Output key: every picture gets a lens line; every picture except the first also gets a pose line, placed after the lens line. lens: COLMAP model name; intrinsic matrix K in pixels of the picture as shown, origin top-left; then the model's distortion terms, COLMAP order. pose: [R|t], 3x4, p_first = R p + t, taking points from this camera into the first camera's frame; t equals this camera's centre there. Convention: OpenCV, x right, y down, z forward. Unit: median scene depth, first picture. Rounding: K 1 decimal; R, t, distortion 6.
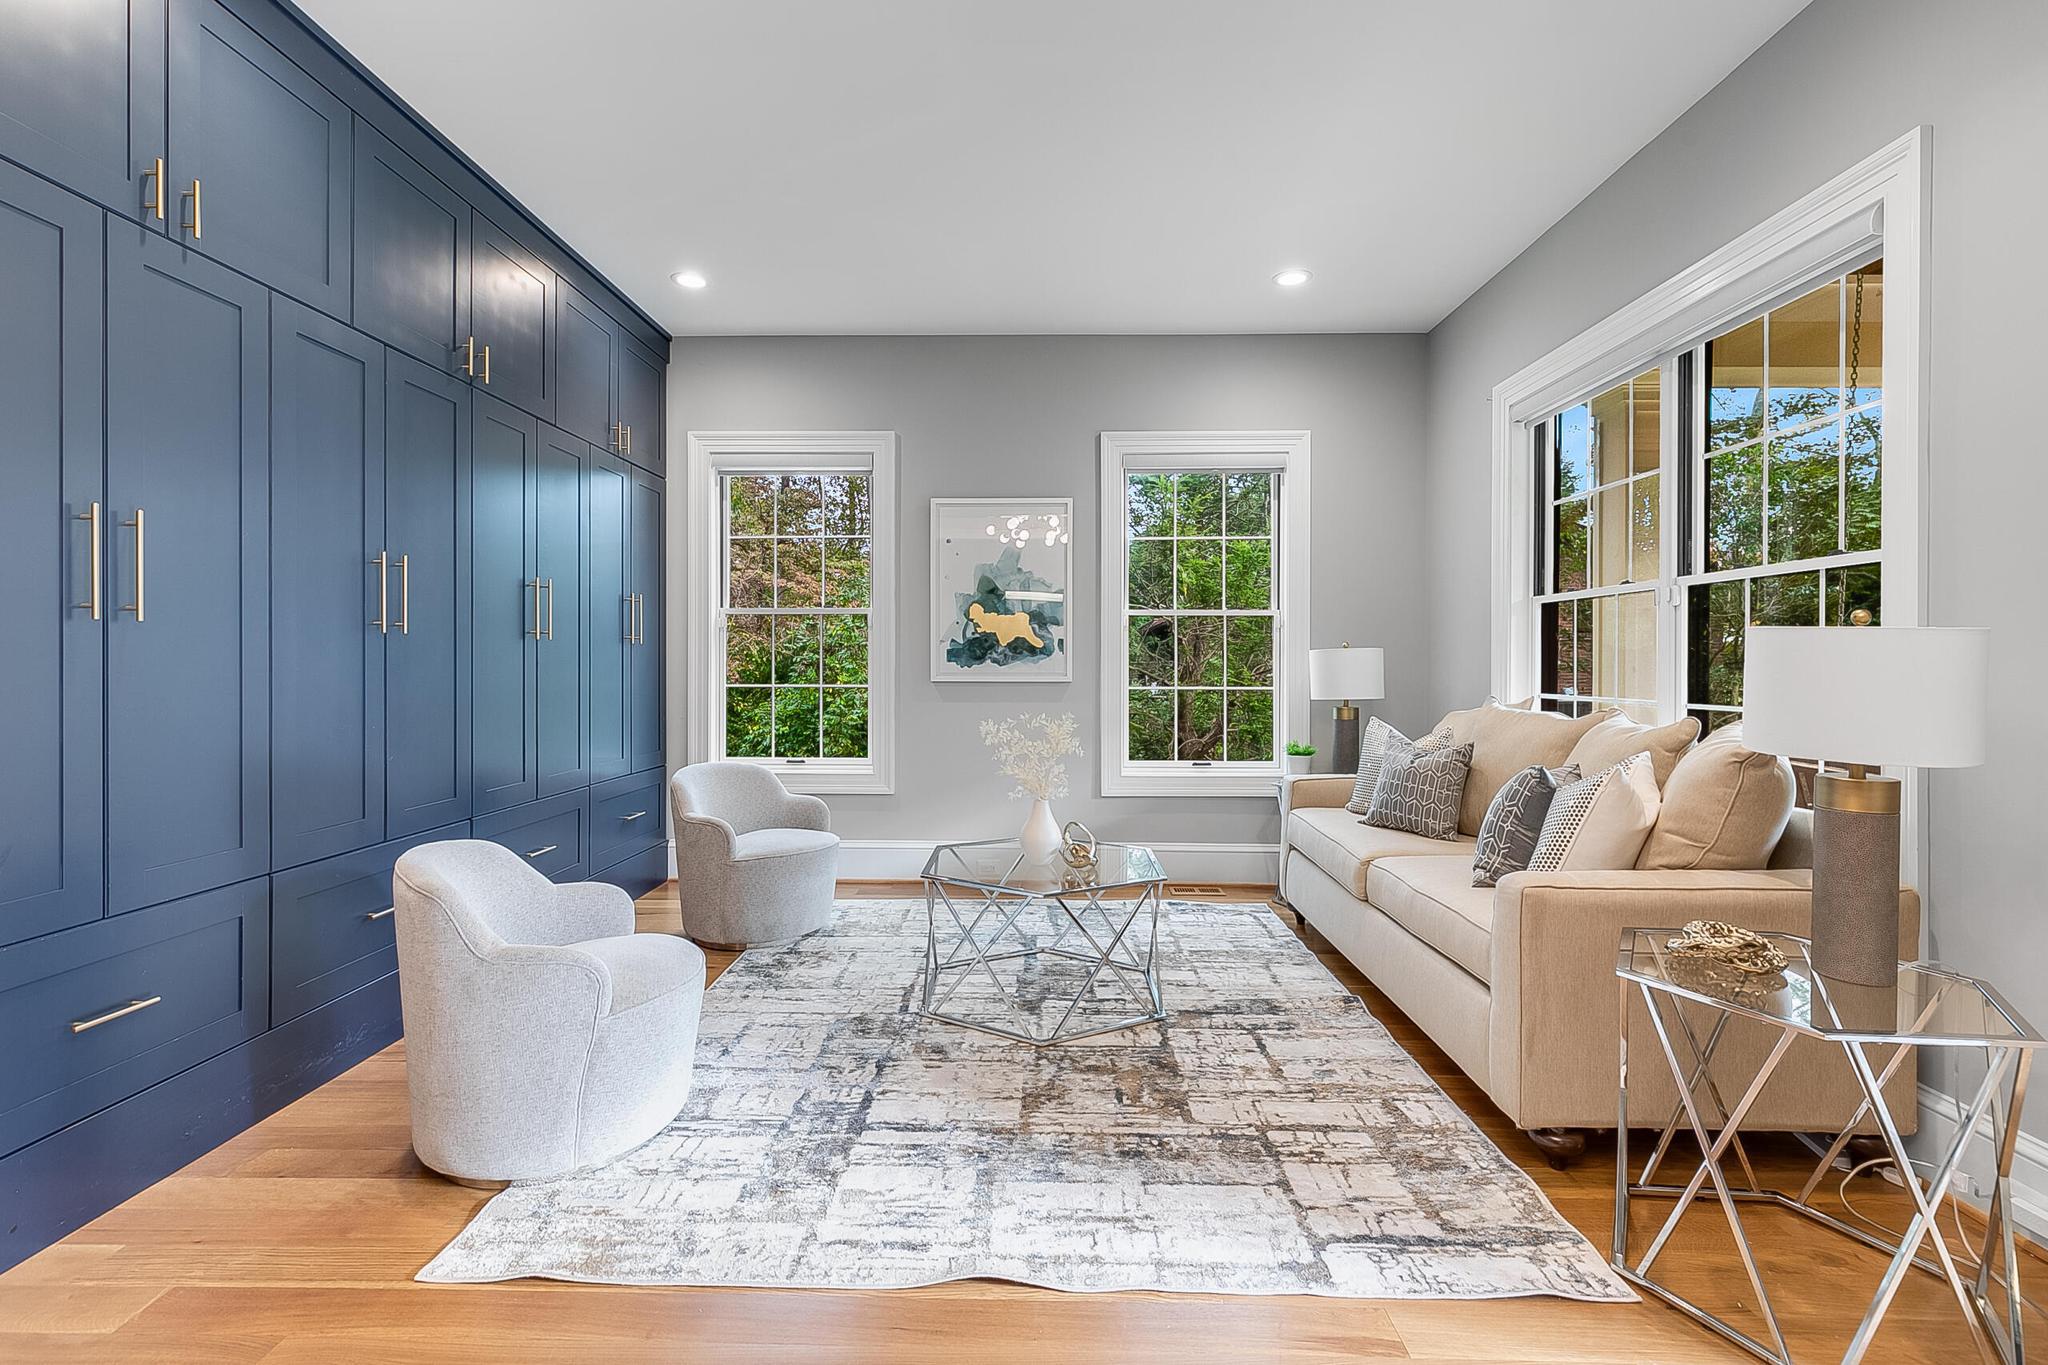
lens RADIAL K [[931.5, 0, 1021.7], [0, 931.5, 672.5], [0, 0, 1]] dist [-0.001510, -0.000230]
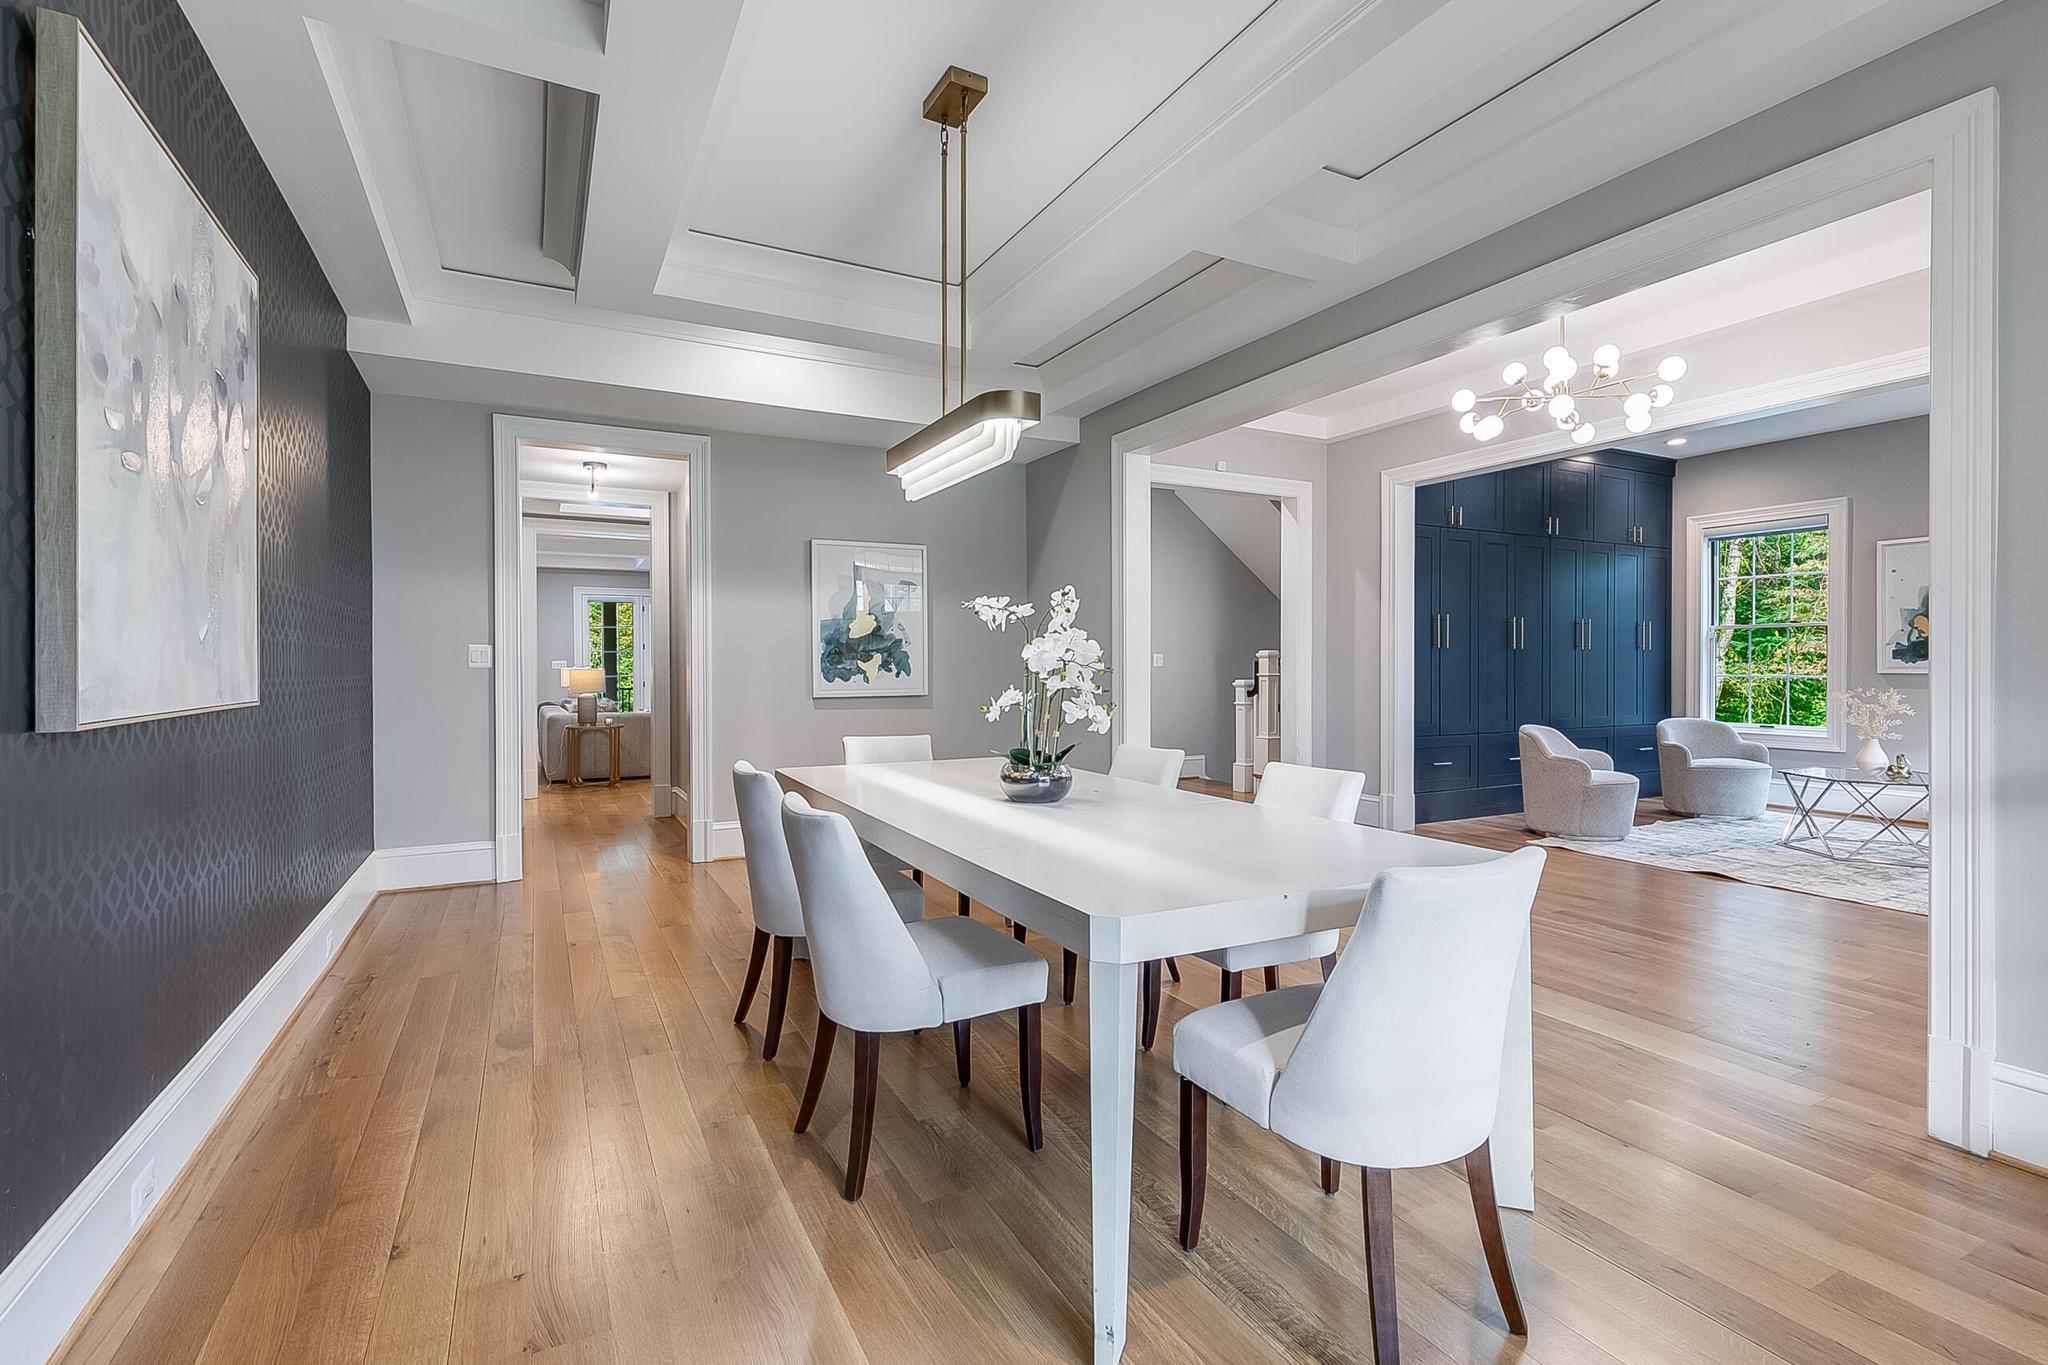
lens RADIAL K [[931.5, 0, 1018.4], [0, 931.5, 675.3], [0, 0, 1]] dist [-0.001510, -0.000230]
pose [[0.486219, 0.007199, -0.873807, 0.601929], [-0.006182, 0.999969, 0.004799, 0.017242], [0.873815, 0.003069, 0.486249, -0.971612]]
